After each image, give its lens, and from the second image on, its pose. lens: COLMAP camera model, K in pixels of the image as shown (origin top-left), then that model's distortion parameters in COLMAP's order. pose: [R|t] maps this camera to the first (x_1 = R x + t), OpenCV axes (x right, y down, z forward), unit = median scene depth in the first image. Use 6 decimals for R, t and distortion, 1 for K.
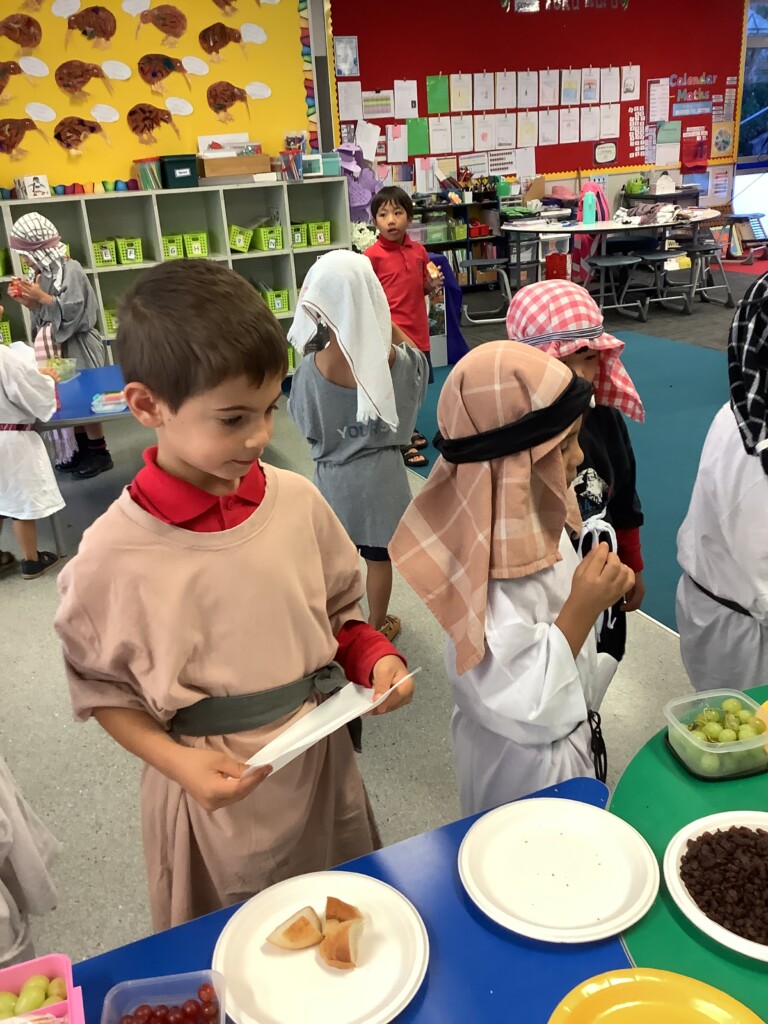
lens RADIAL K [[932.1, 0, 385.7], [0, 932.1, 512.9], [0, 0, 1]] dist [0.075958, -0.086471]
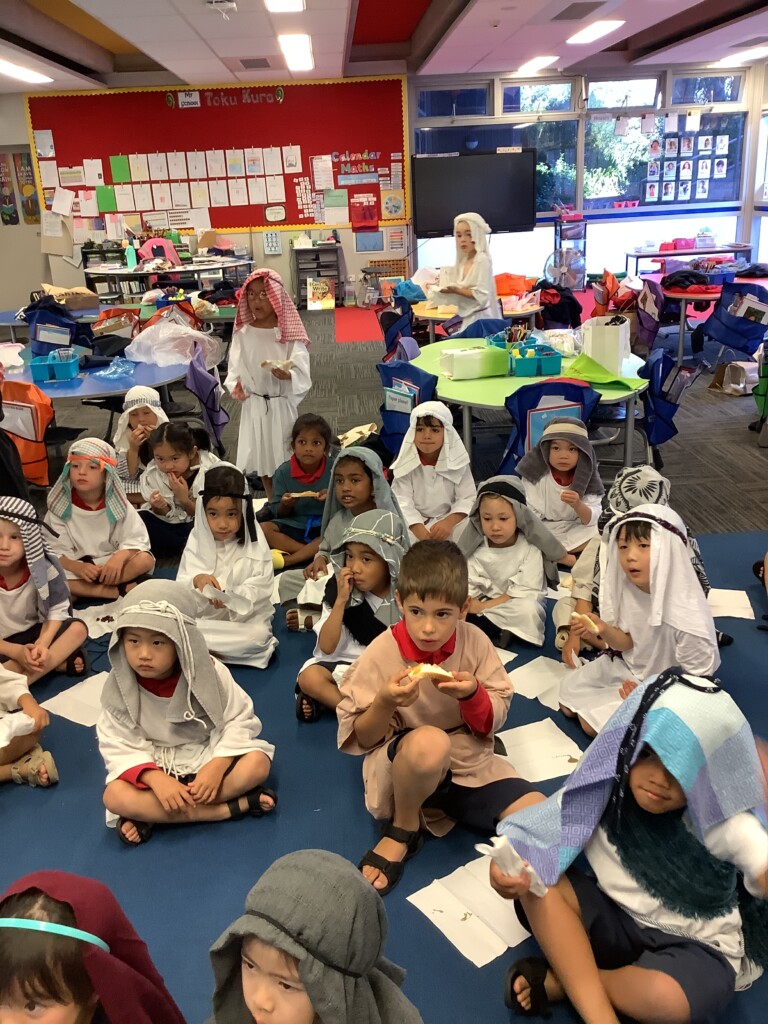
lens RADIAL K [[932.1, 0, 384.0], [0, 932.1, 511.1], [0, 0, 1]] dist [0.075958, -0.086471]
pose [[0.897788, 0.152165, -0.413307, 0.953339], [-0.164745, 0.986322, 0.005269, -0.021663], [0.408455, 0.063360, 0.910577, -0.055587]]
